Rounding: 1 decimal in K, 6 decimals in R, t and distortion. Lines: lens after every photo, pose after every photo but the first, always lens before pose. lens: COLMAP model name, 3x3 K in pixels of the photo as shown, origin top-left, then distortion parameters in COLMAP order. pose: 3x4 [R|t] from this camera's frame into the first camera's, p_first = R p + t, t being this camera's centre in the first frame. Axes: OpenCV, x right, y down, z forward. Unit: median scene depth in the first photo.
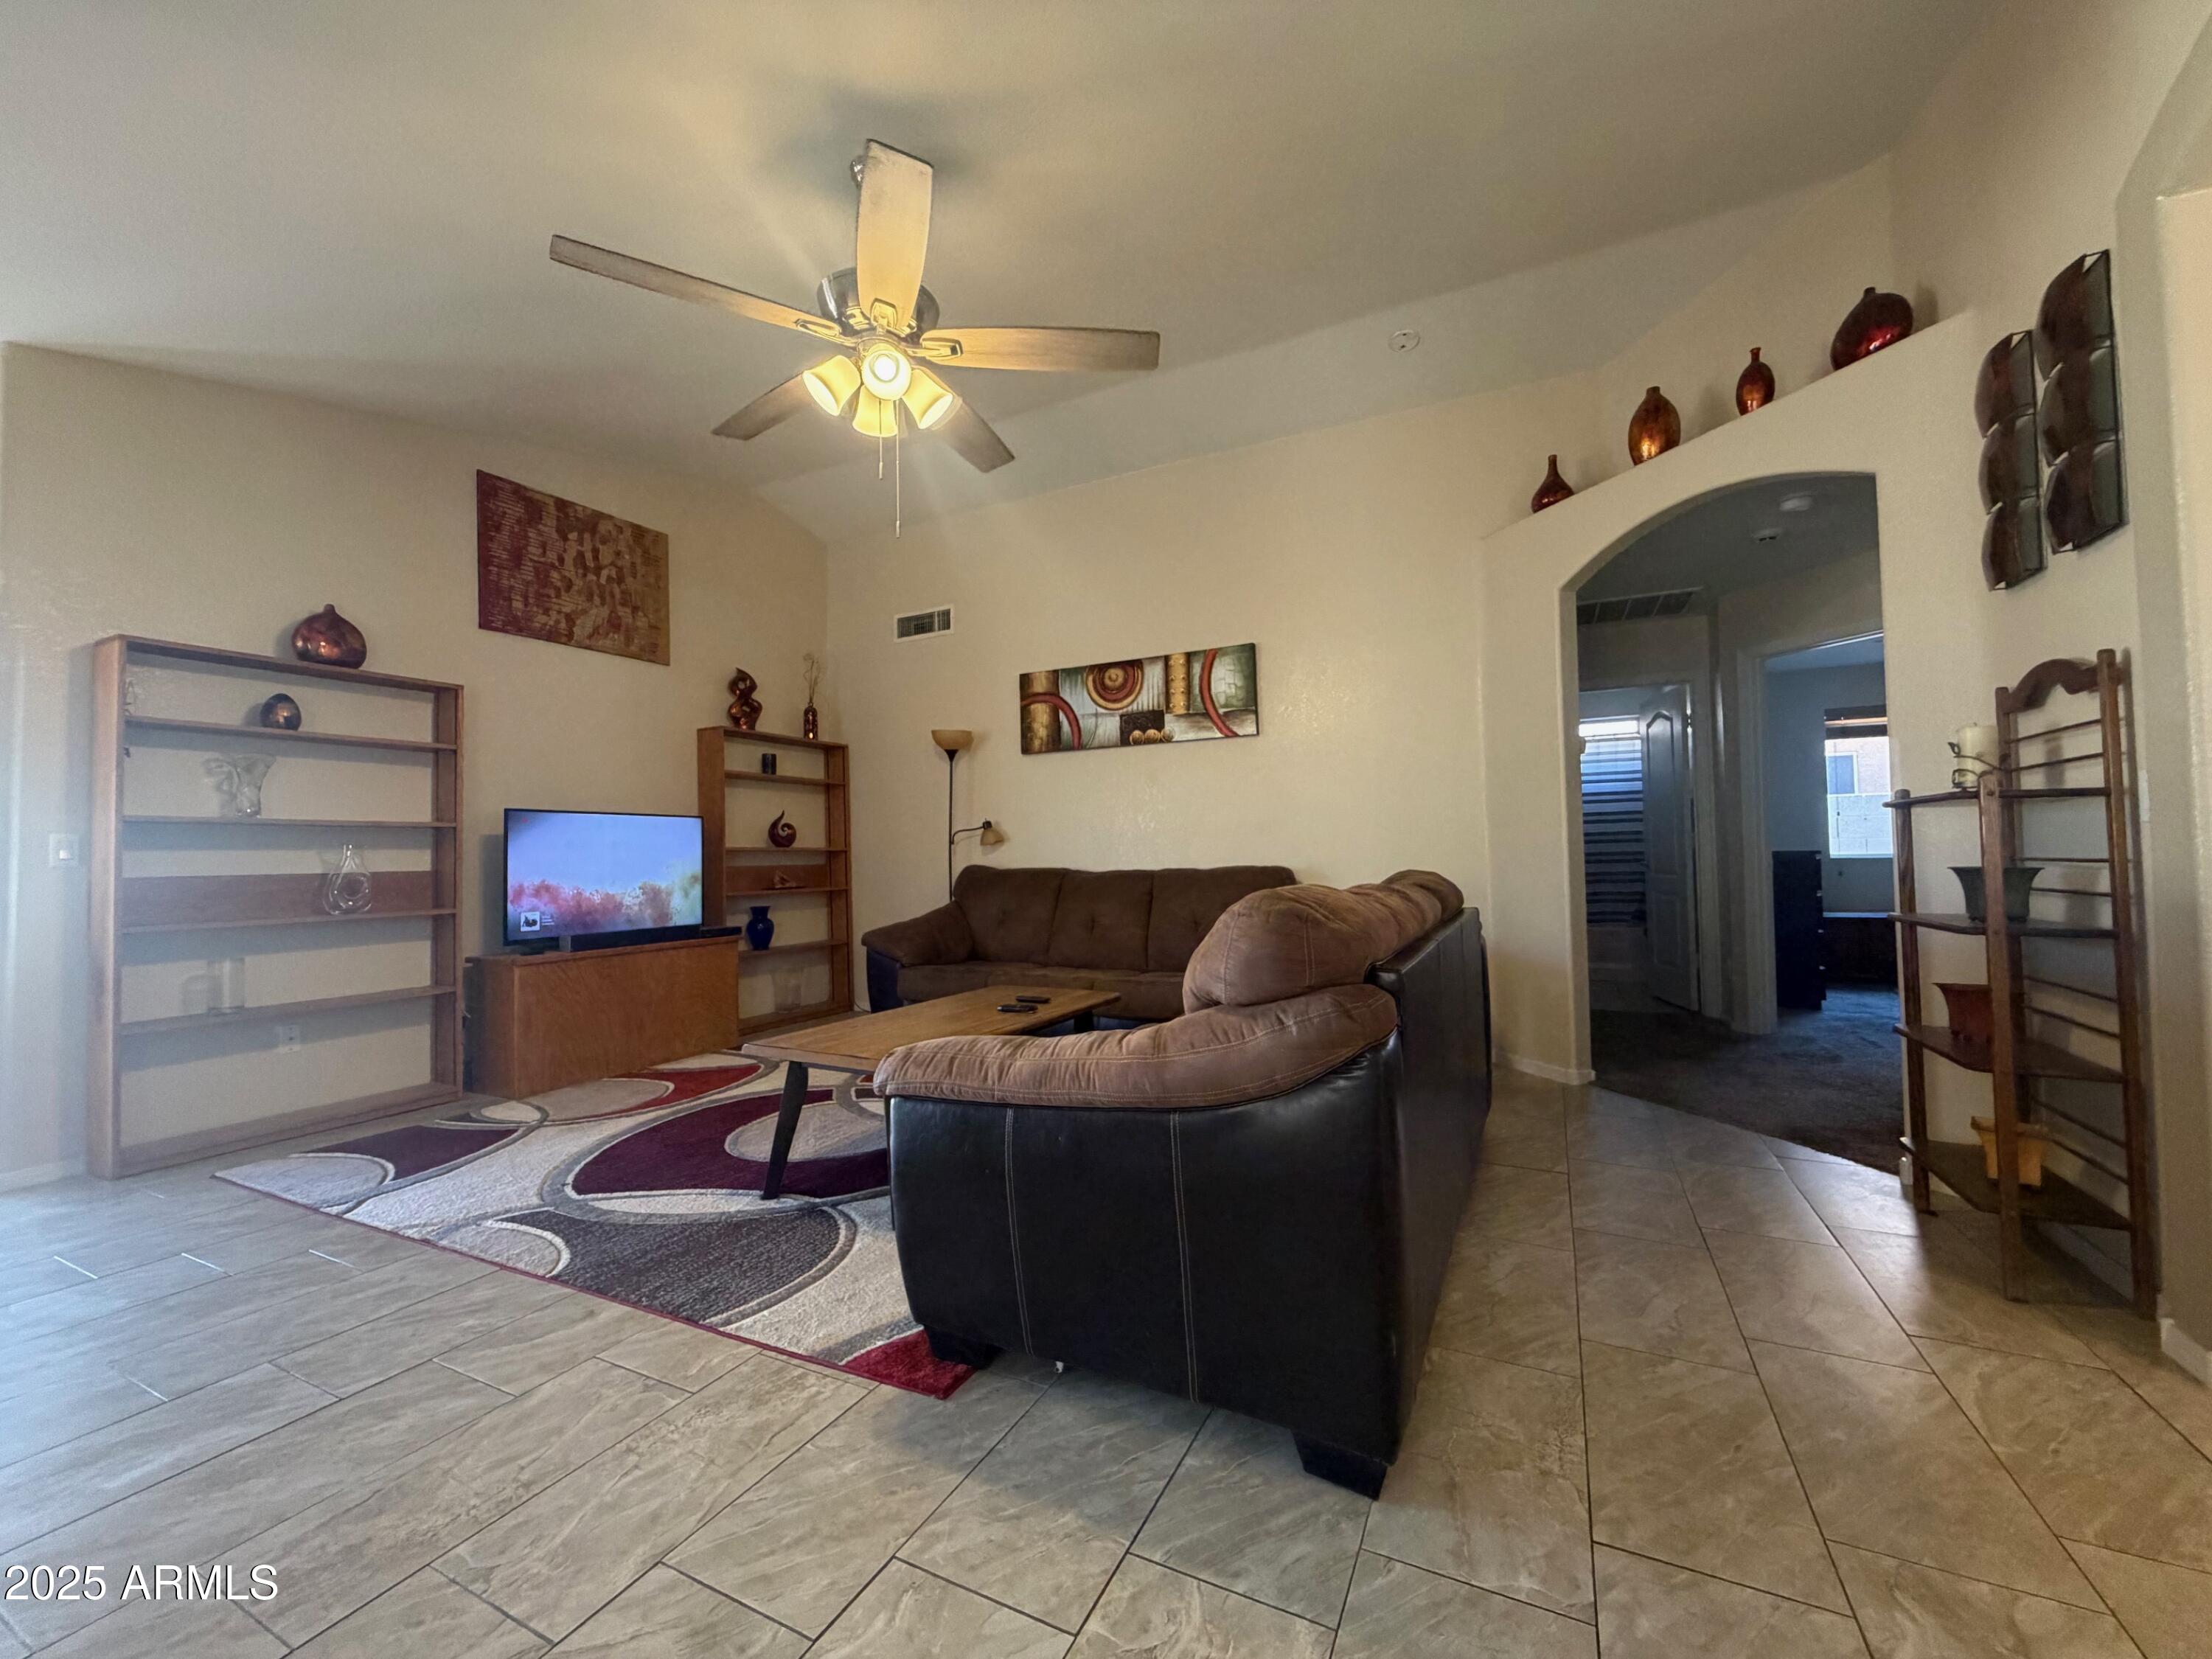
lens RADIAL K [[884.1, 0, 1102.9], [0, 884.1, 829.1], [0, 0, 1]] dist [0.001905, -0.000167]
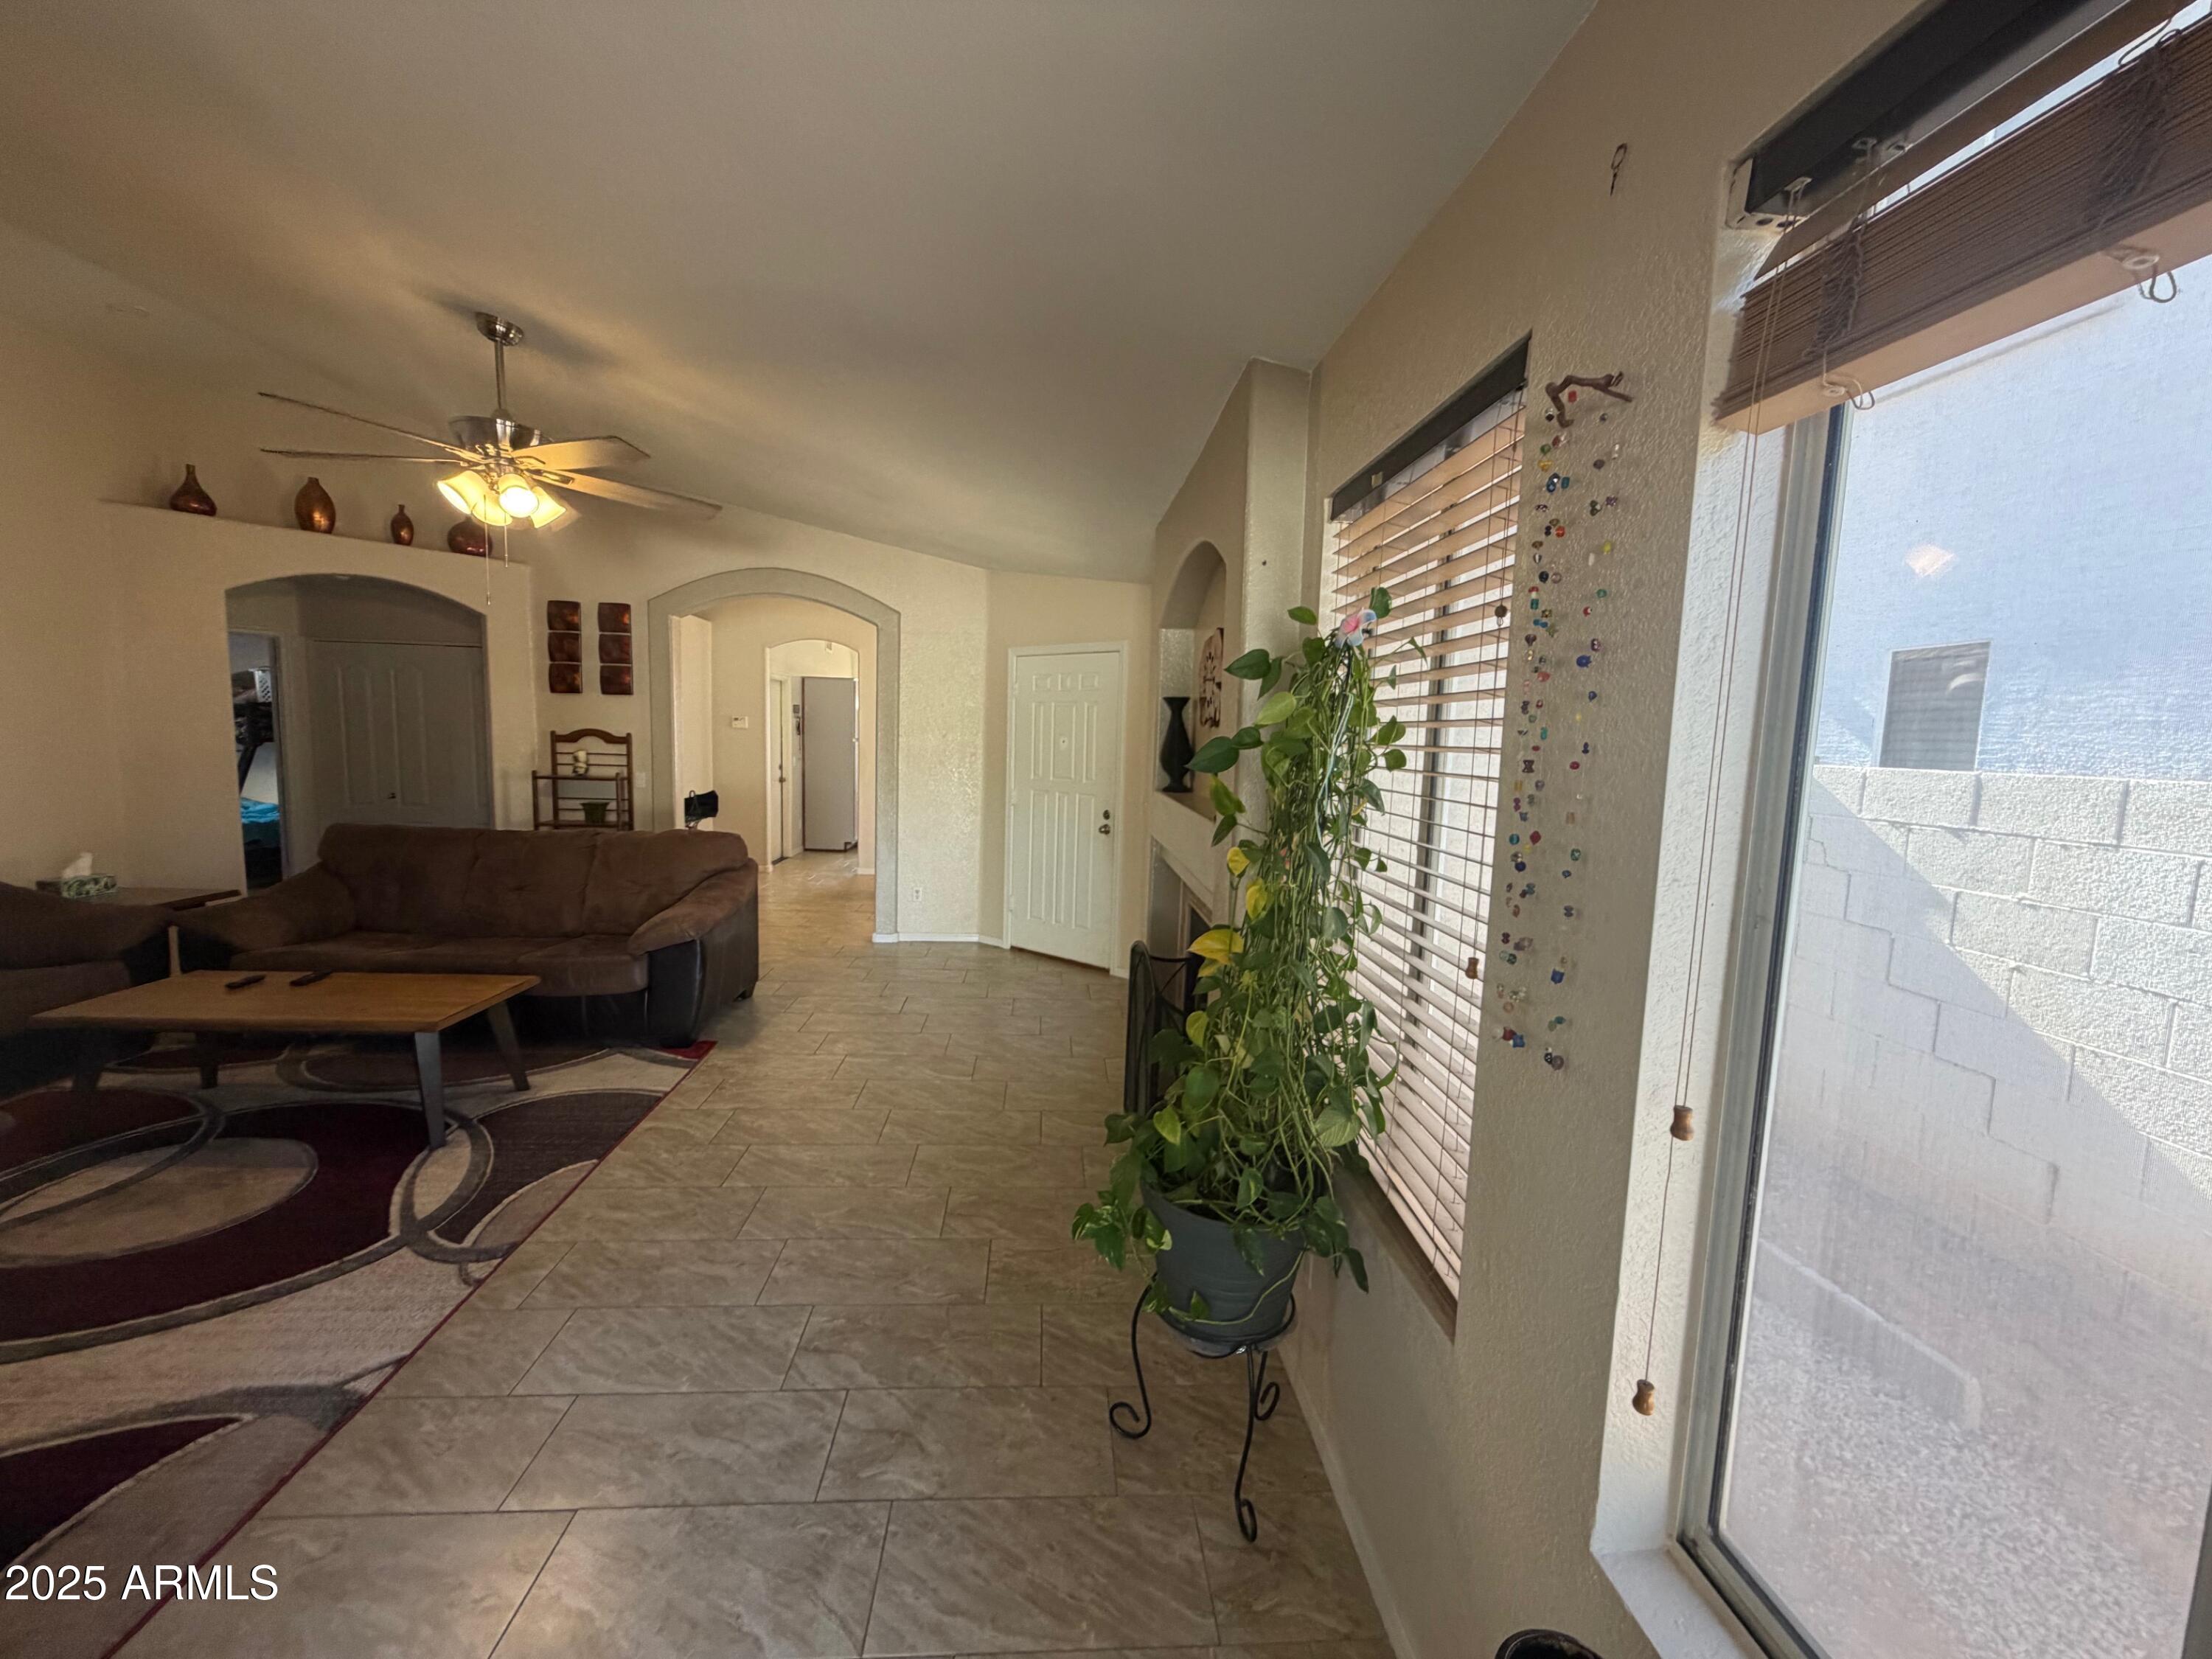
lens RADIAL K [[884.1, 0, 1102.9], [0, 884.1, 829.1], [0, 0, 1]] dist [0.001905, -0.000167]
pose [[-0.511449, -0.088649, 0.854729, -1.687681], [-0.044647, 0.996062, 0.076592, -0.122653], [-0.858153, 0.001012, -0.513393, 0.799674]]
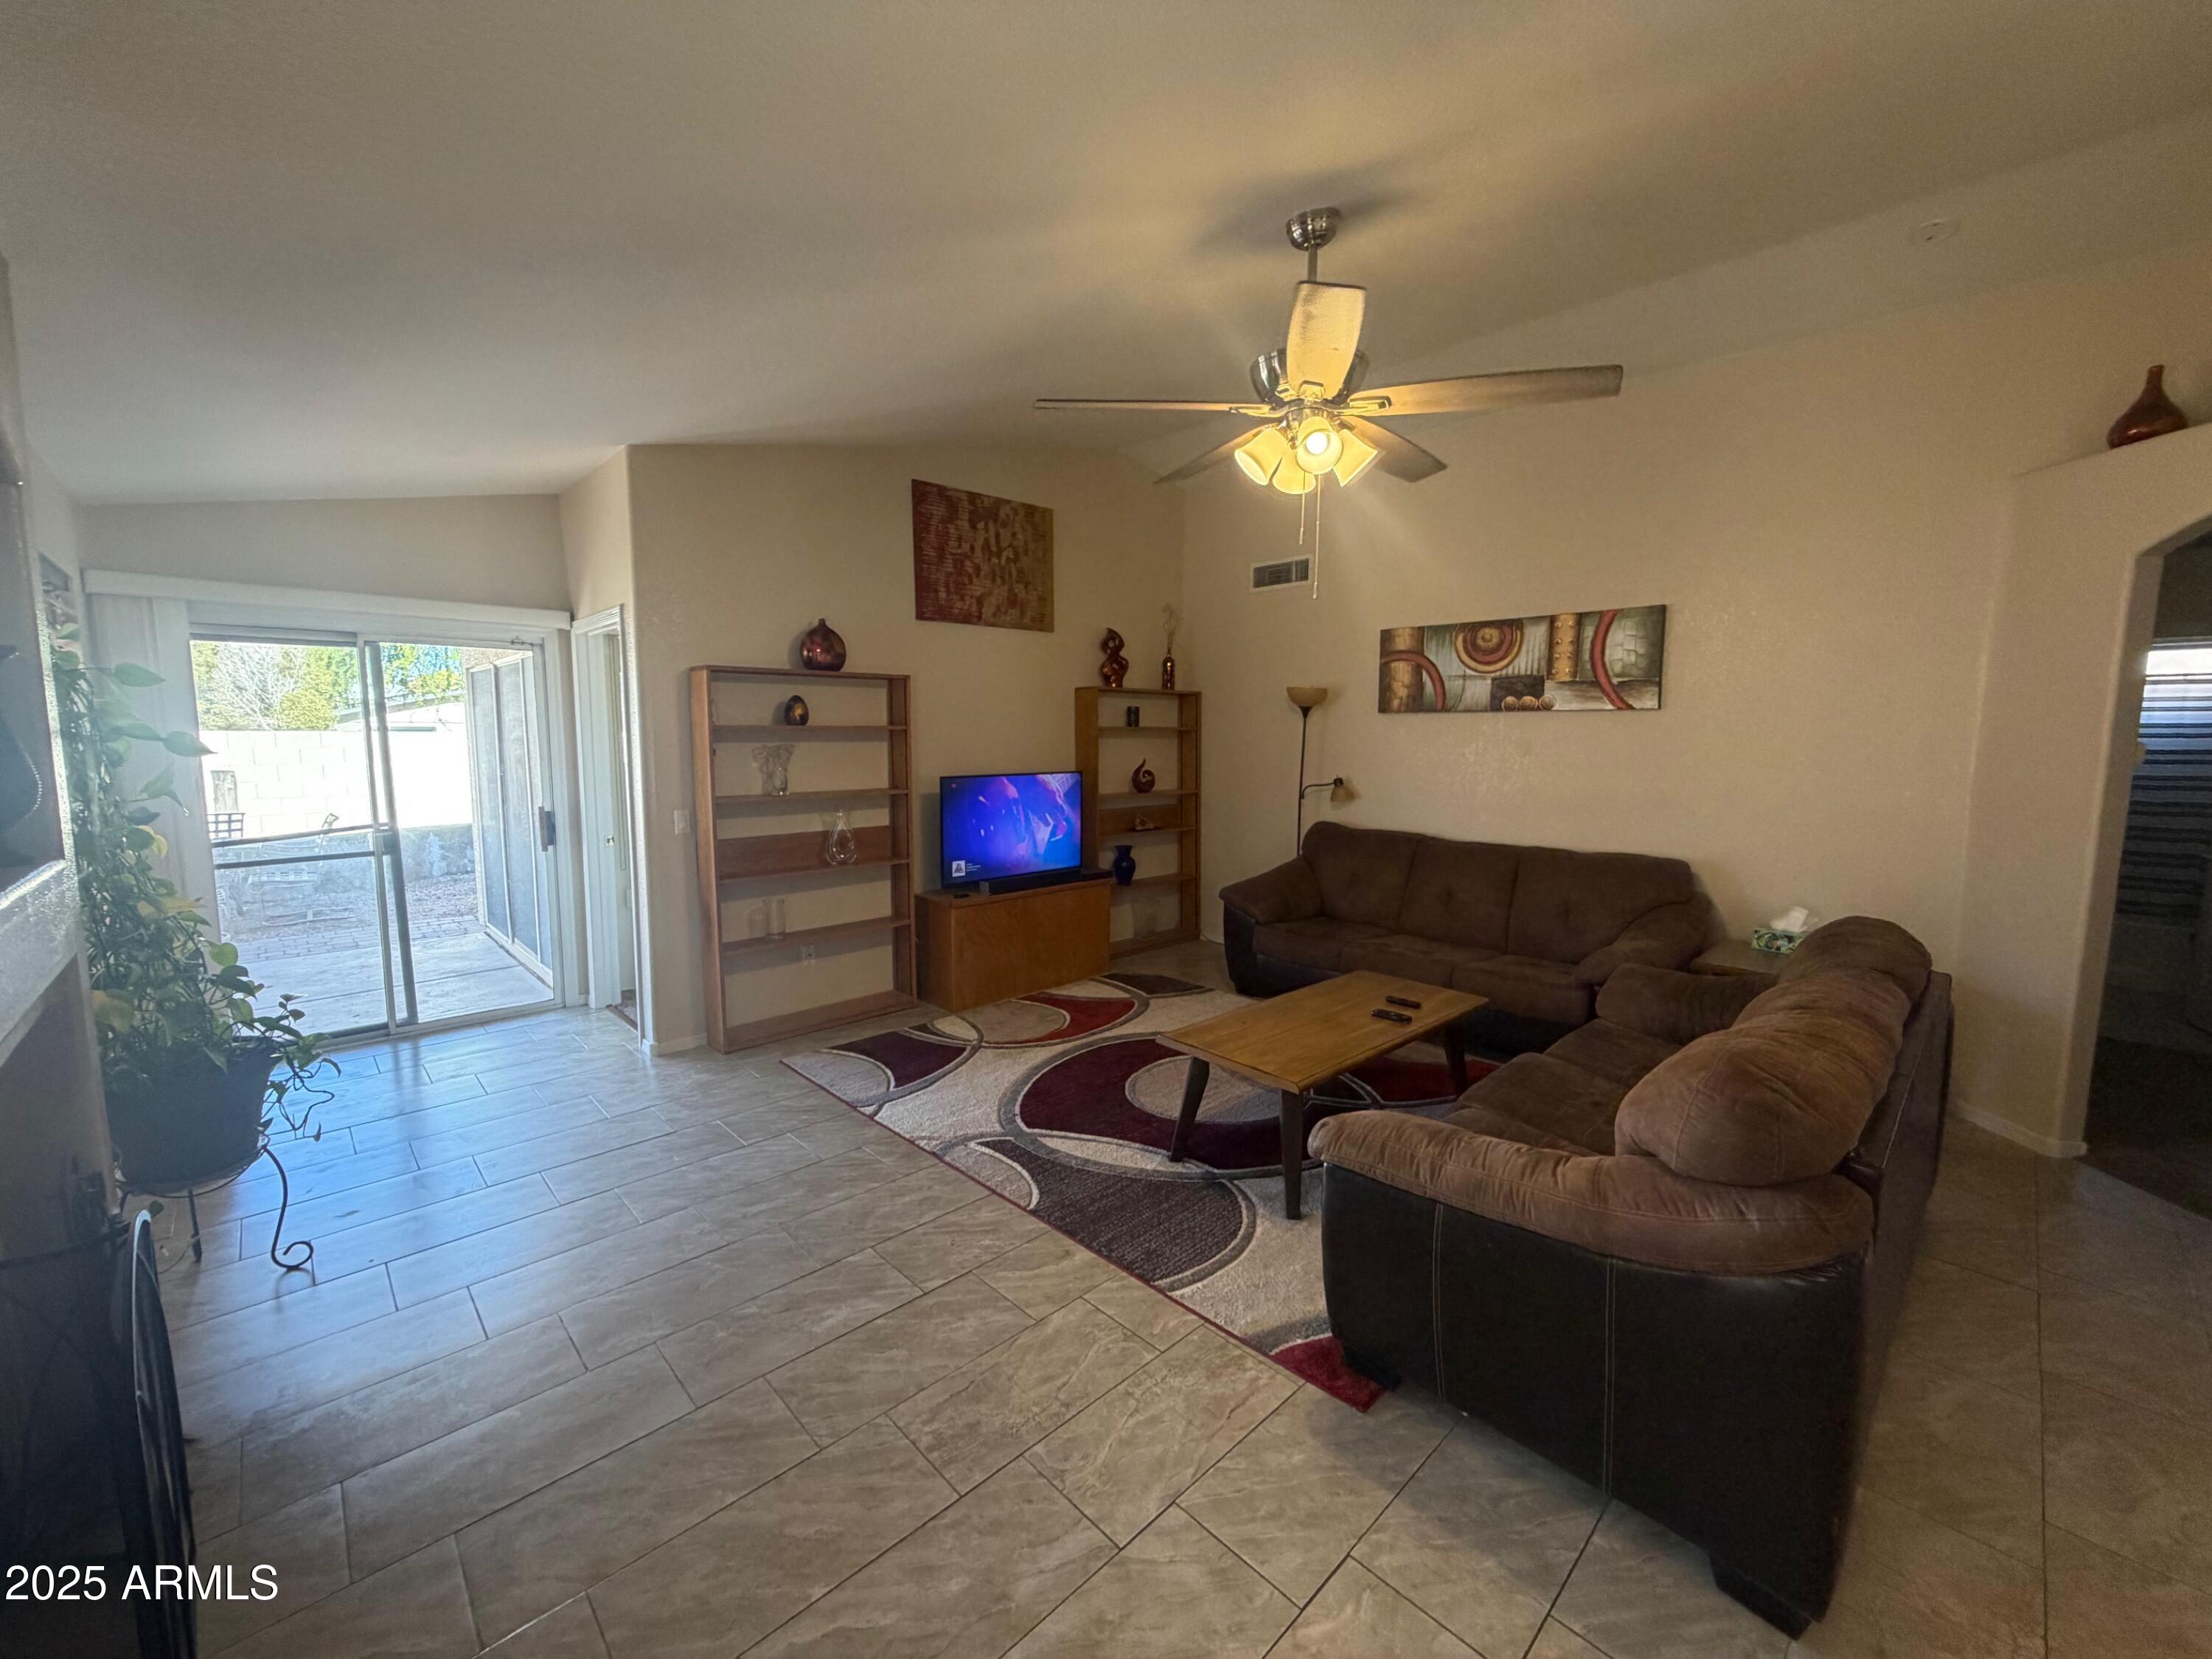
lens RADIAL K [[884.1, 0, 1102.9], [0, 884.1, 829.1], [0, 0, 1]] dist [0.001905, -0.000167]
pose [[0.942970, 0.060300, -0.327370, -0.098843], [-0.012277, 0.989087, 0.146821, -0.189966], [0.332650, -0.134429, 0.933420, -0.085504]]
